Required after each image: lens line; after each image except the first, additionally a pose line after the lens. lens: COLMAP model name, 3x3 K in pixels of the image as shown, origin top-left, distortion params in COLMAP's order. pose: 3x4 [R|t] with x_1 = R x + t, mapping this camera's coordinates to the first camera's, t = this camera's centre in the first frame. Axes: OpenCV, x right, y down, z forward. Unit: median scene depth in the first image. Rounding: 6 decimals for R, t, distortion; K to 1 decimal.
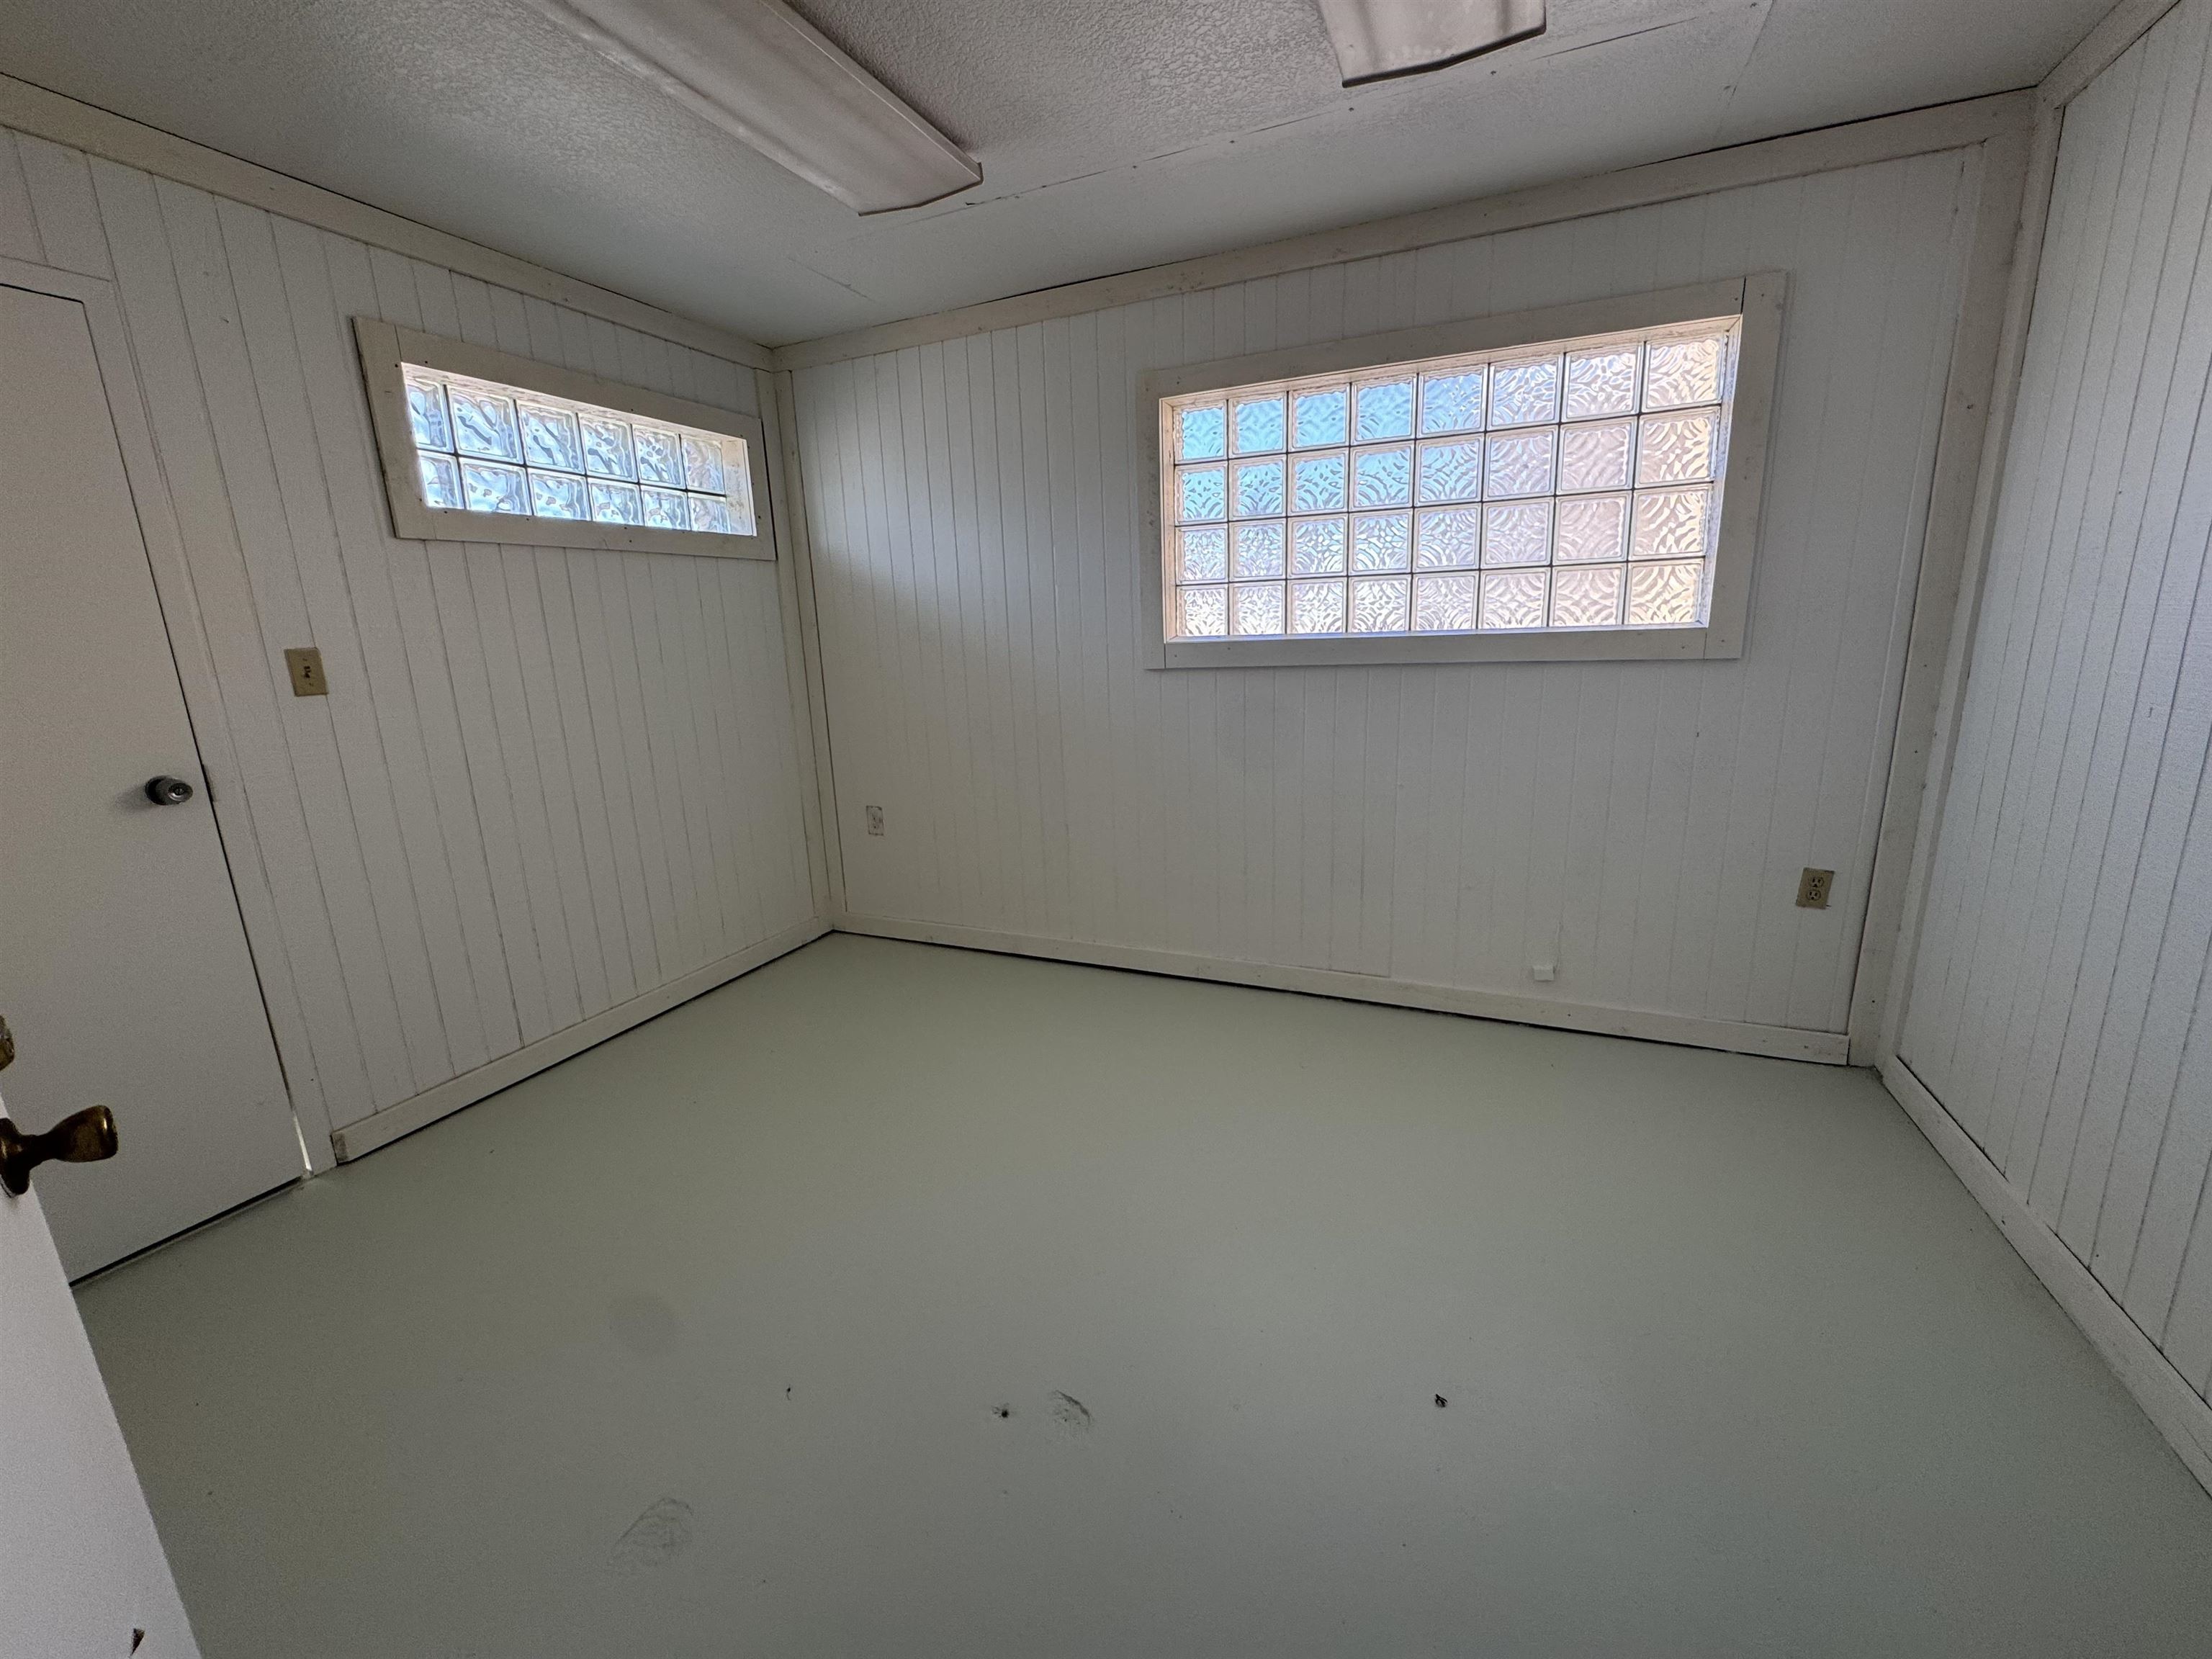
lens RADIAL K [[887.6, 0, 1106.0], [0, 887.6, 829.5], [0, 0, 1]] dist [0.002592, -0.003238]
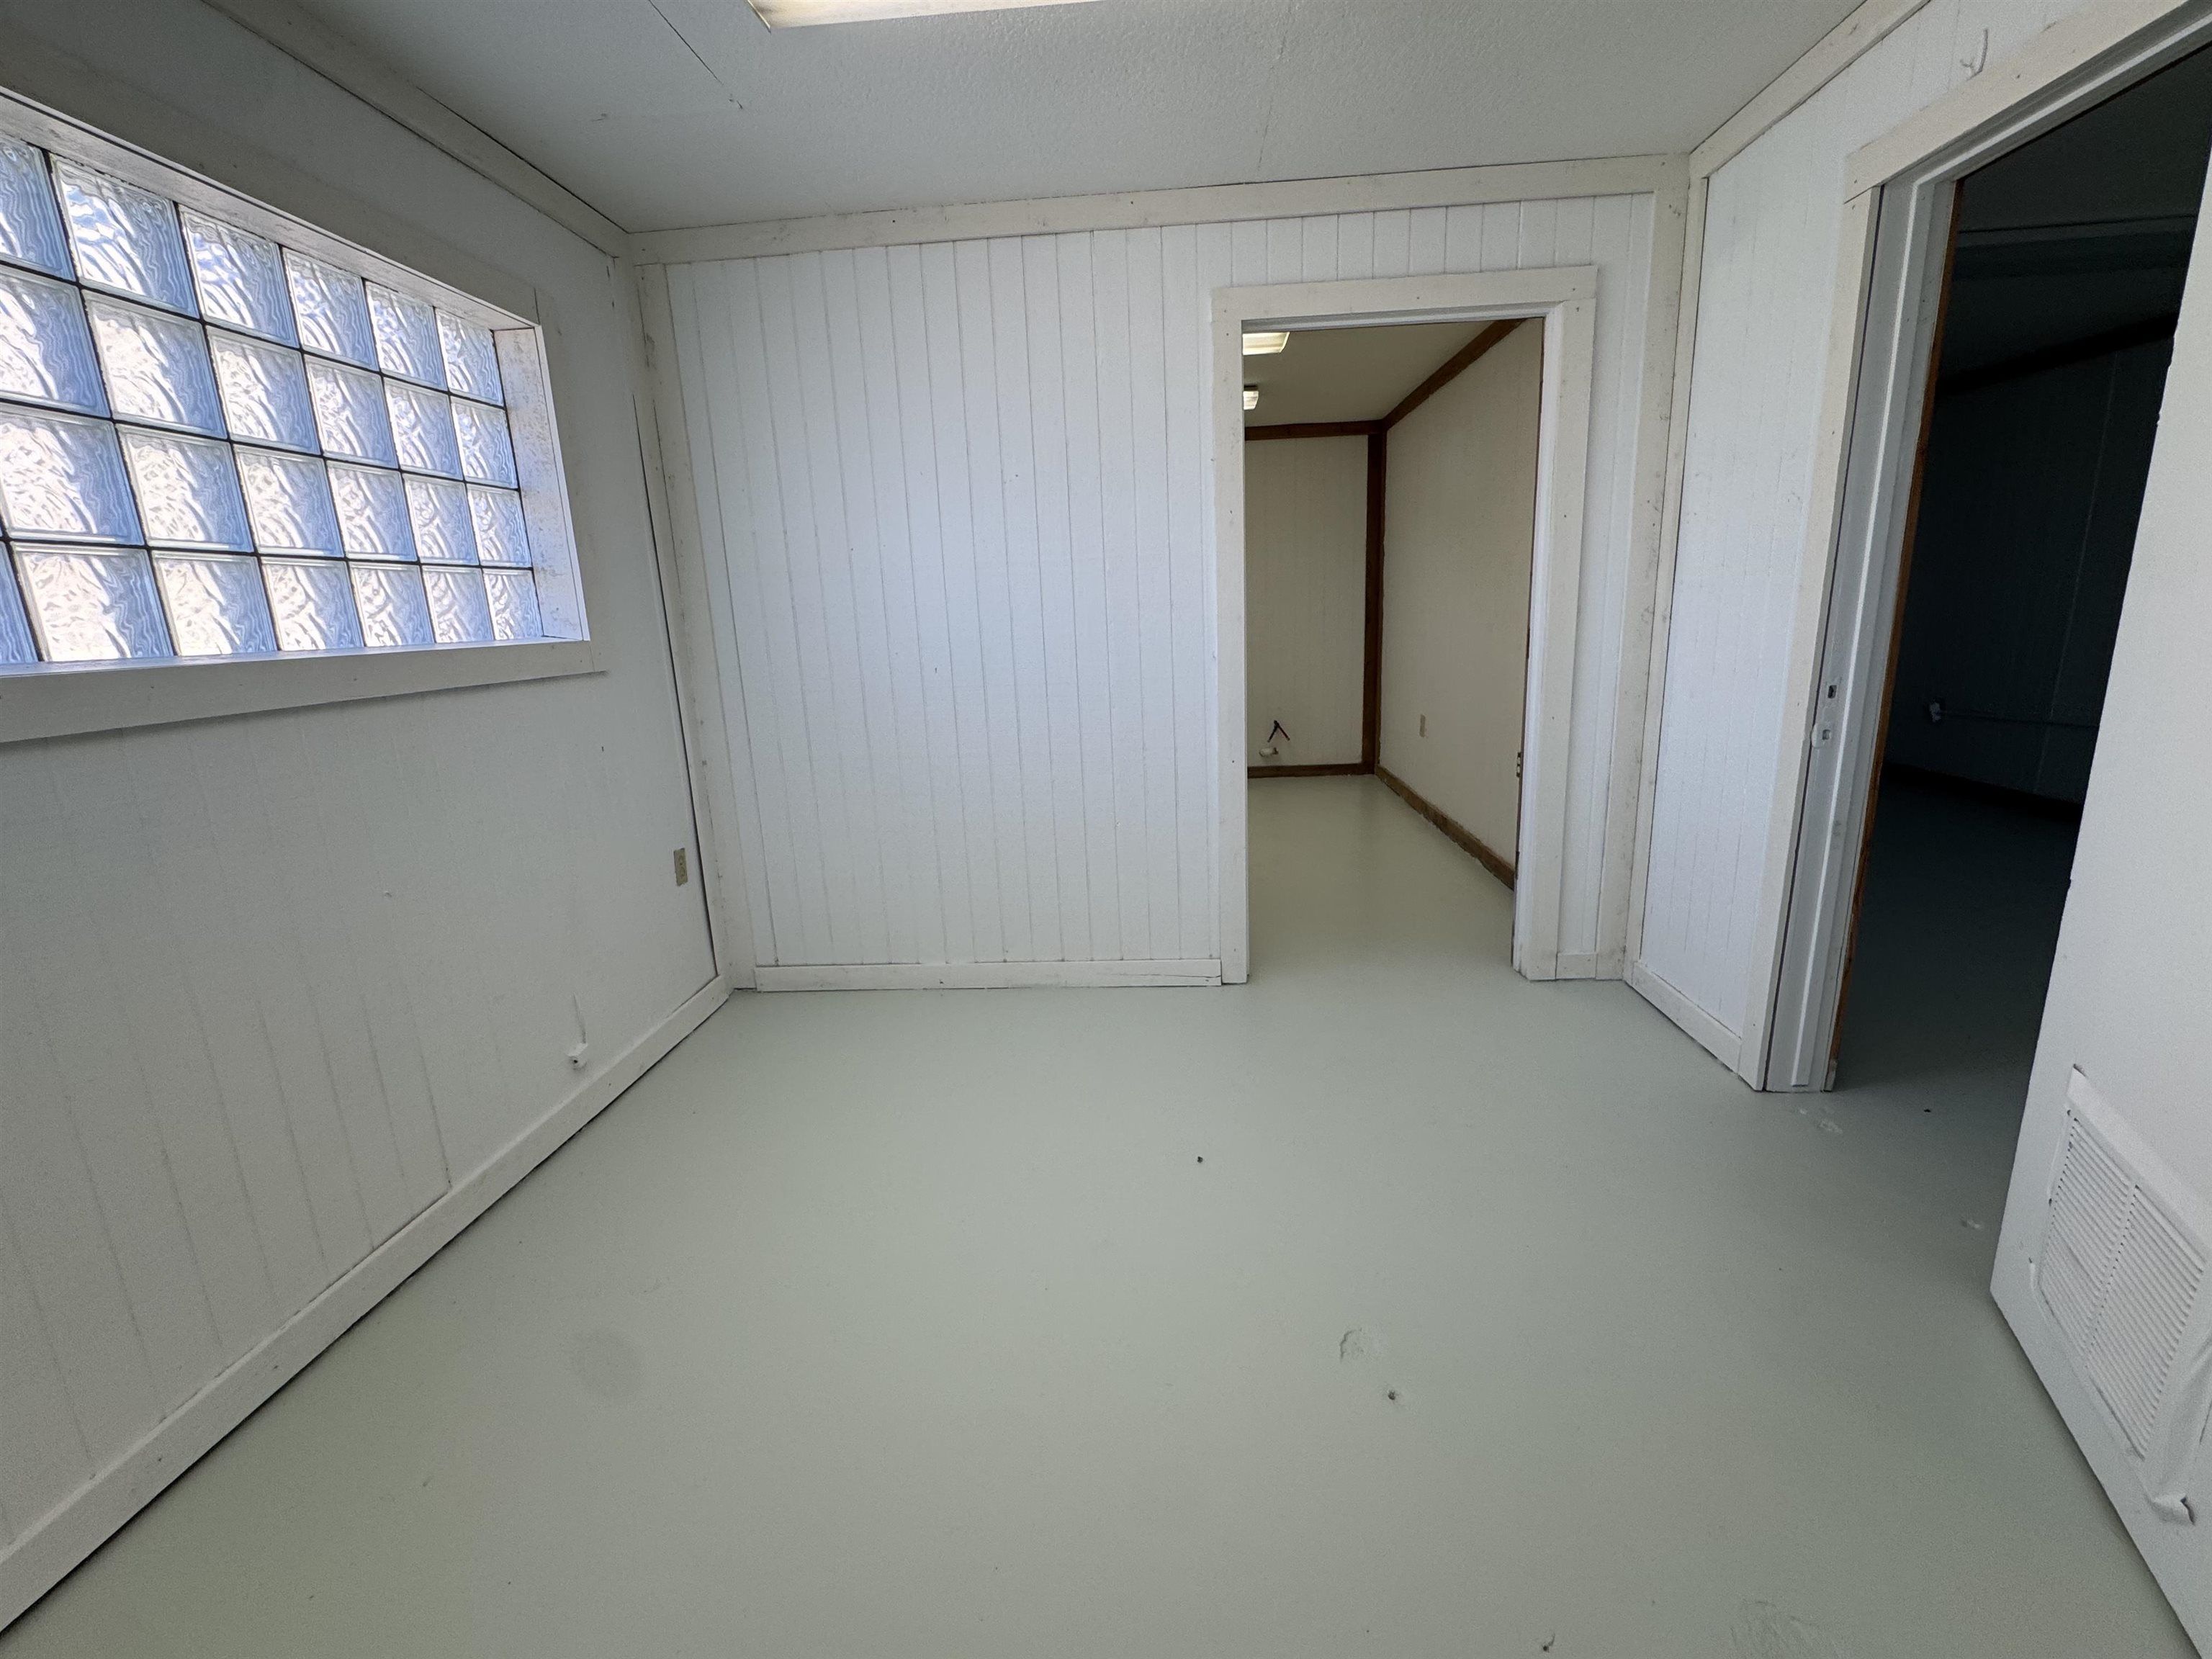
lens RADIAL K [[959.6, 0, 1106.0], [0, 959.6, 829.5], [0, 0, 1]] dist [-0.004409, 0.000009]
pose [[-0.348995, -0.157377, 0.923815, -0.529837], [0.263651, 0.929491, 0.257944, -0.153058], [-0.899272, 0.333586, -0.282895, 0.832095]]
